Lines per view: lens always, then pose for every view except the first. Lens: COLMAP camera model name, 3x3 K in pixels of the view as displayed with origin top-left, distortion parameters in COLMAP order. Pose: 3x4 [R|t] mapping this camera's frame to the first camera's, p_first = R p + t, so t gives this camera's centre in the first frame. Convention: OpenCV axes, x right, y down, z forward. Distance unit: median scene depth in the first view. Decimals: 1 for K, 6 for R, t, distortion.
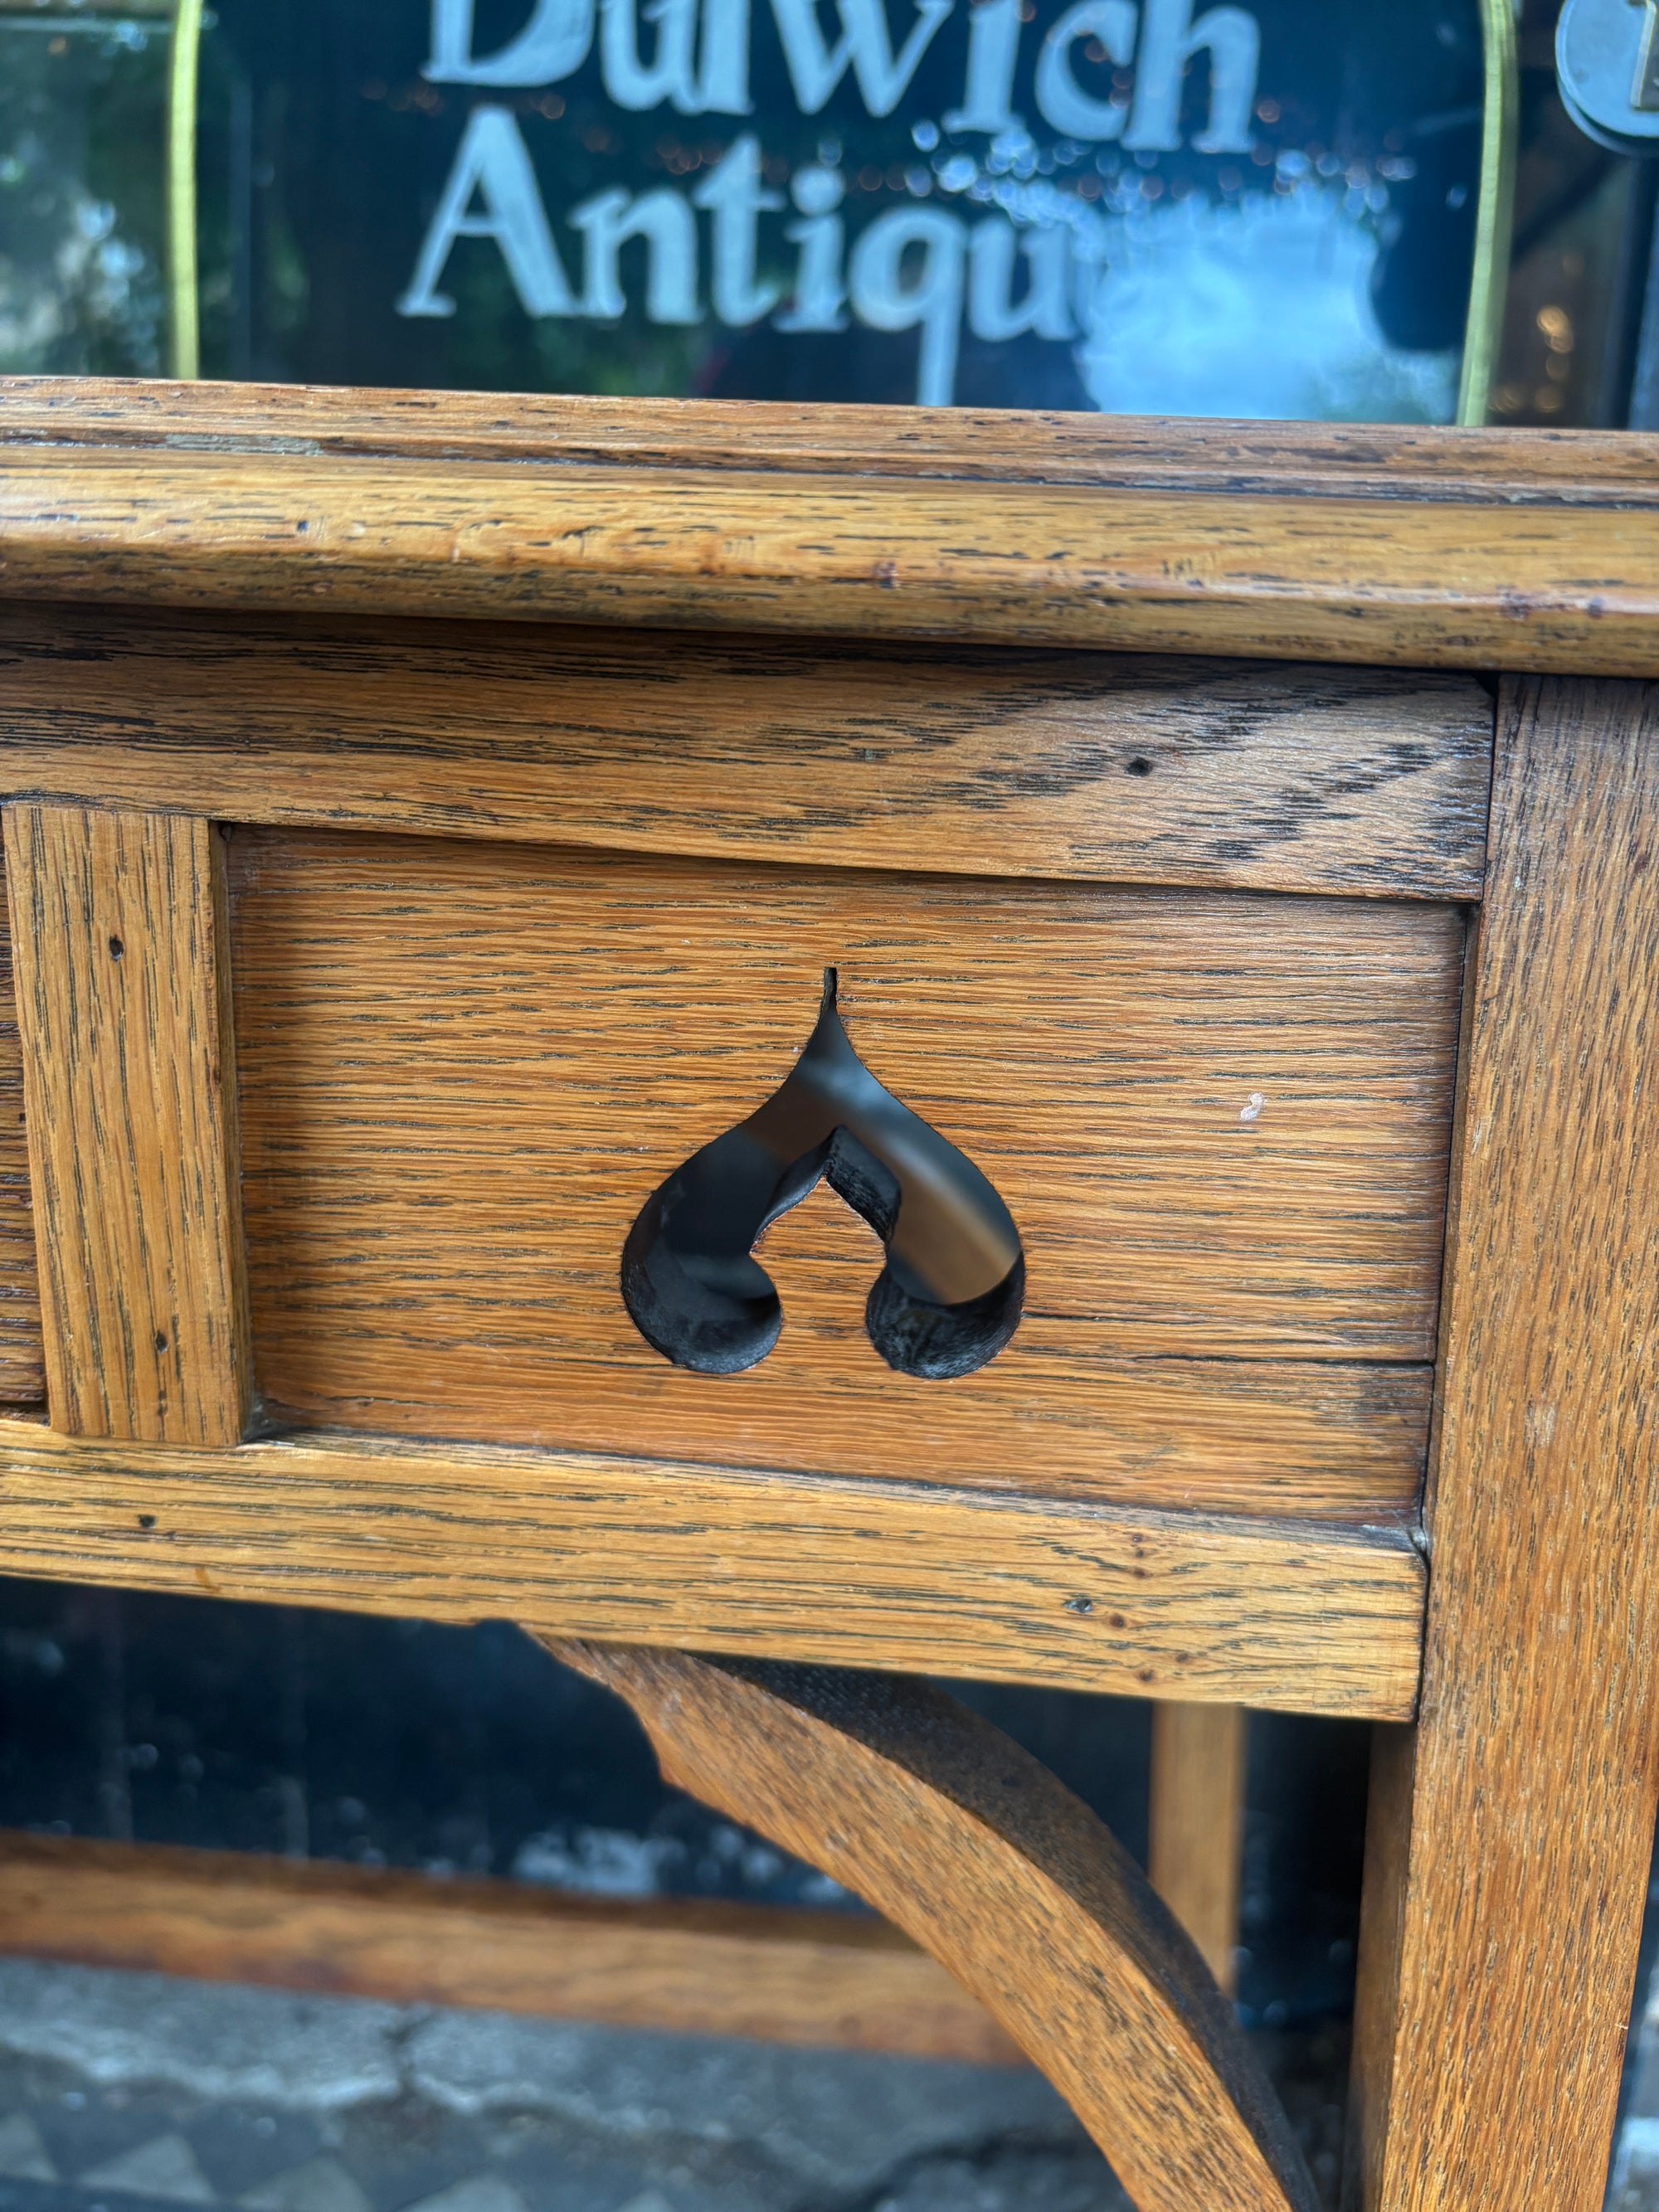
lens RADIAL K [[1744.8, 0, 825.2], [0, 1744.8, 1116.3], [0, 0, 1]] dist [-0.005224, -0.002668]
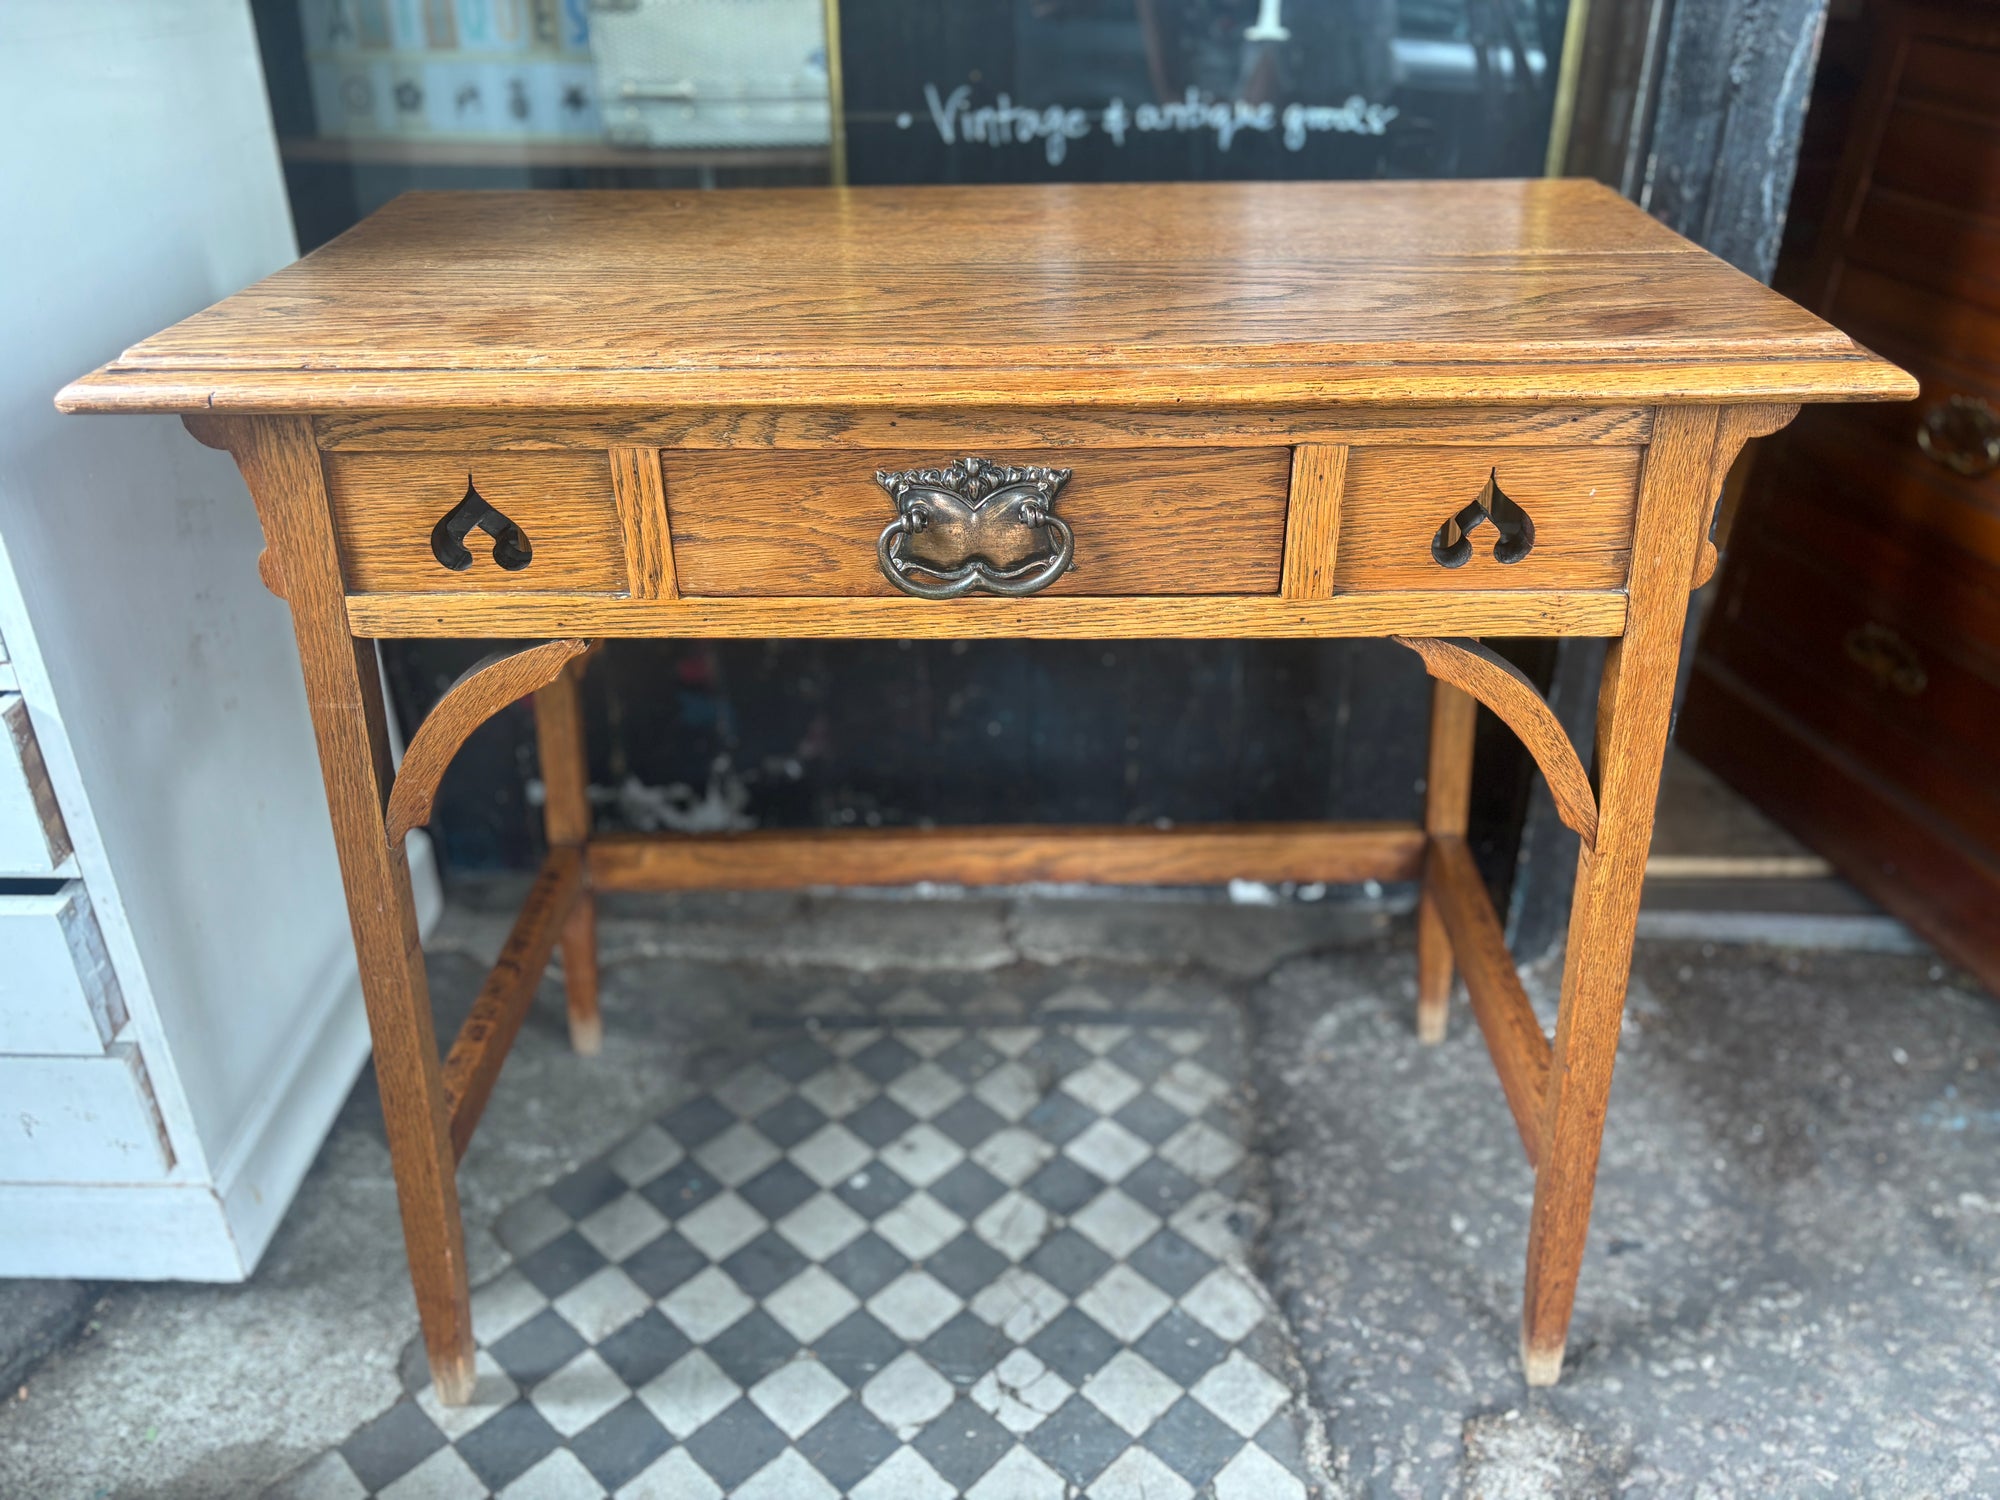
lens RADIAL K [[1499.5, 0, 1007.2], [0, 1499.5, 760.0], [0, 0, 1]] dist [0.082307, -0.131042]
pose [[0.994178, -0.097510, 0.045856, -1.241895], [0.082335, 0.961960, 0.260489, -0.404045], [-0.069511, -0.255197, 0.964387, -2.319177]]
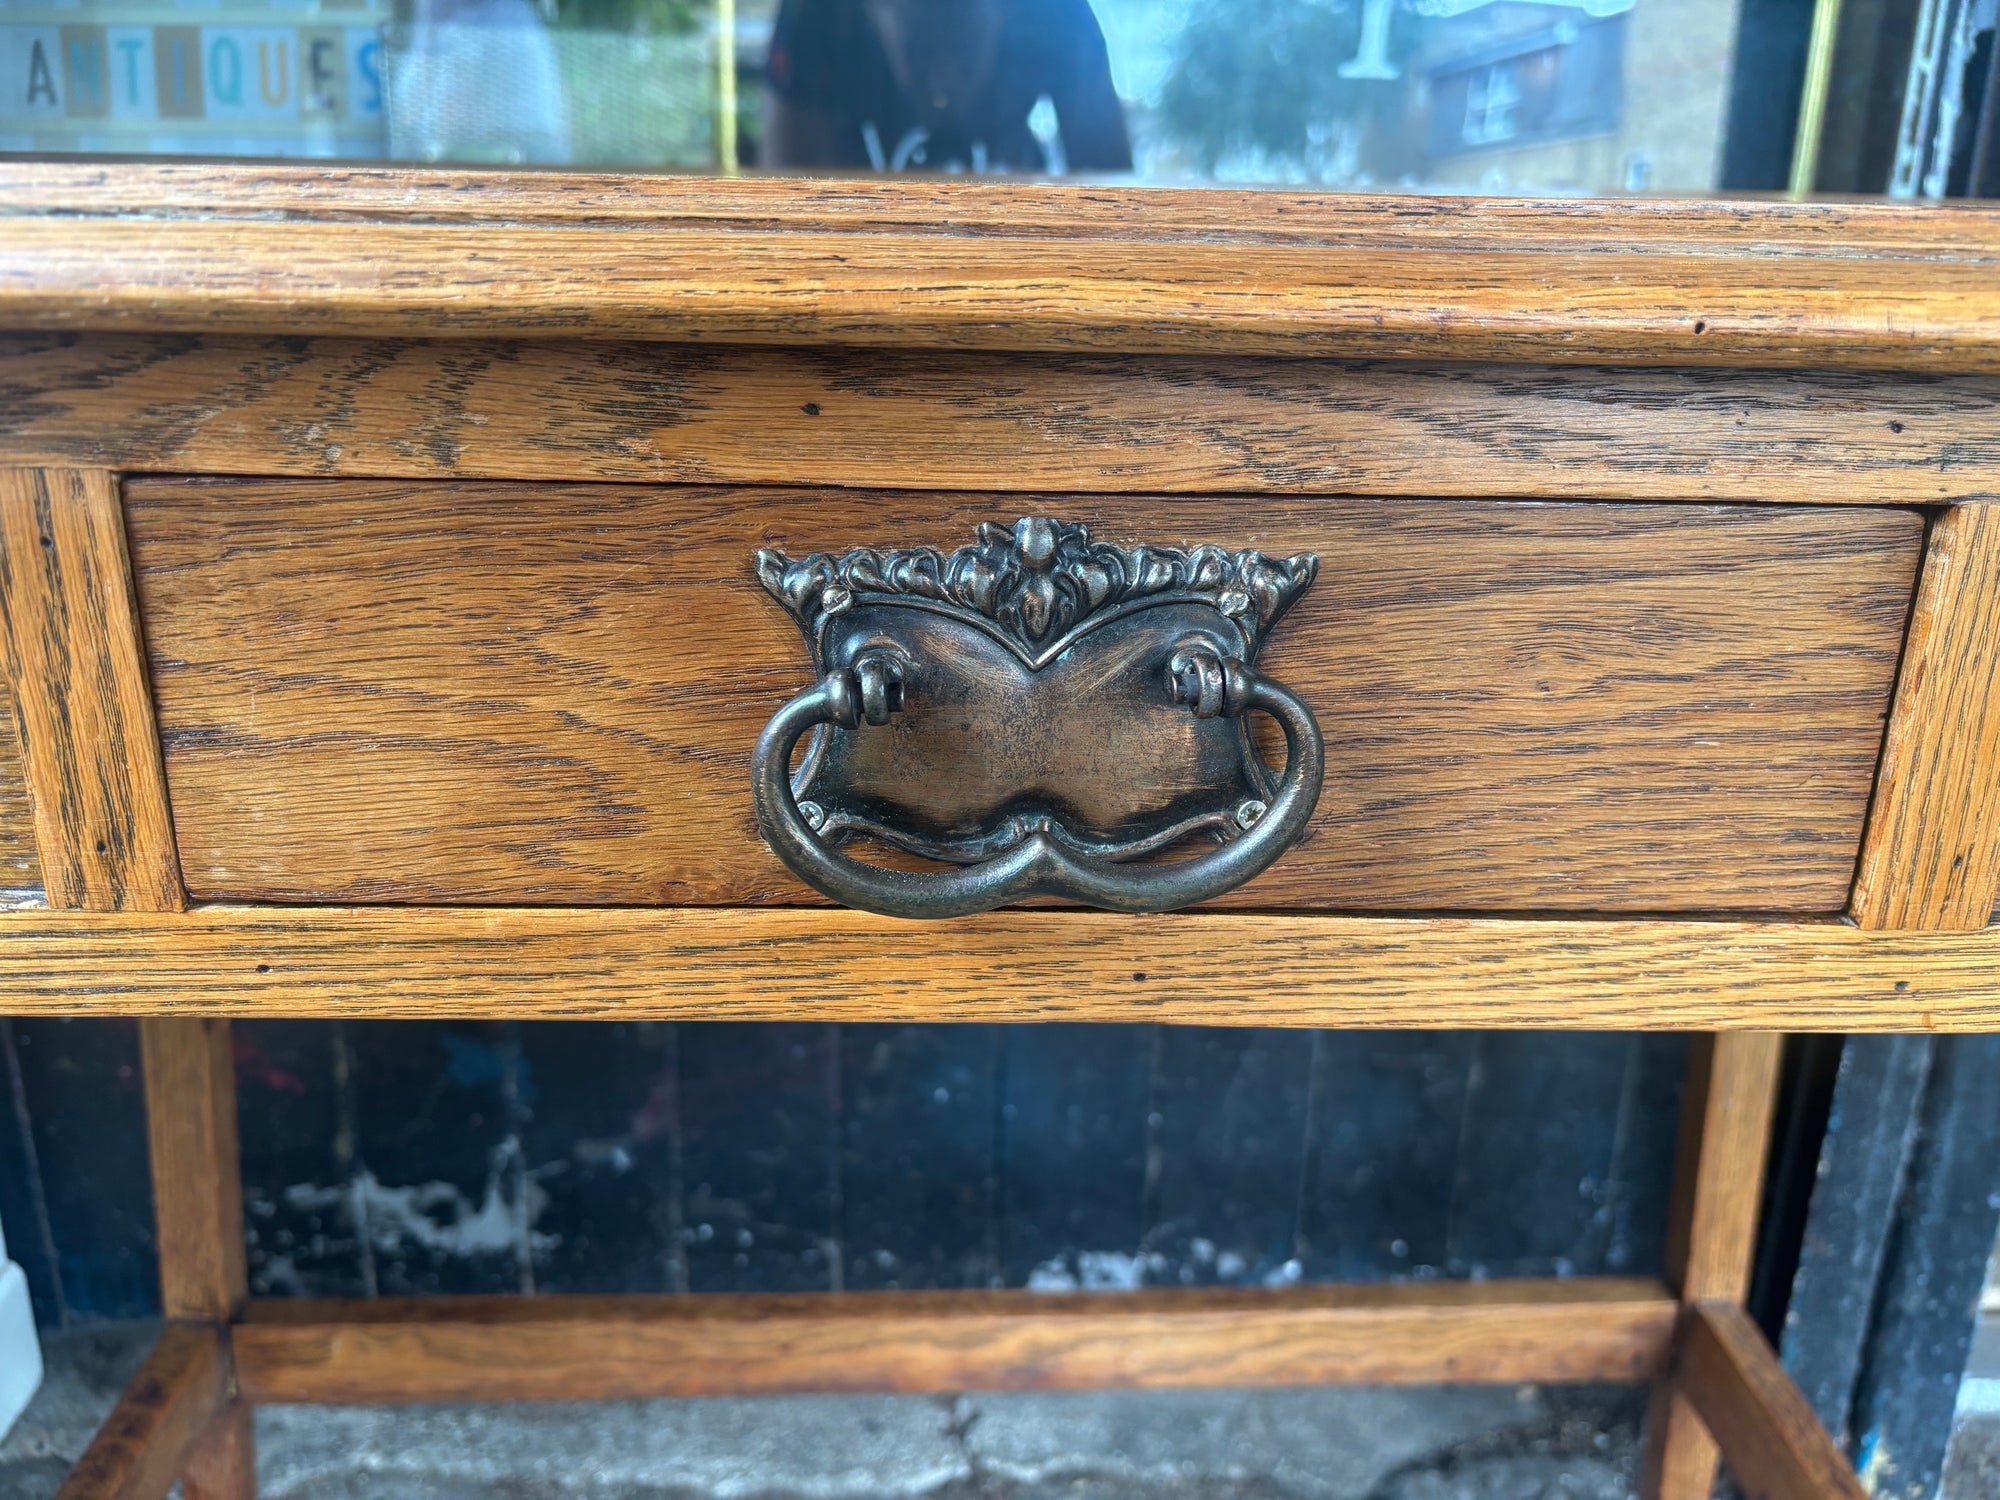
lens RADIAL K [[1550.5, 0, 994.3], [0, 1550.5, 758.1], [0, 0, 1]] dist [-0.002002, -0.000607]
pose [[0.990385, -0.070279, 0.119153, -1.286921], [0.061034, 0.994961, 0.079543, -0.106903], [-0.124143, -0.071506, 0.989685, -0.176886]]
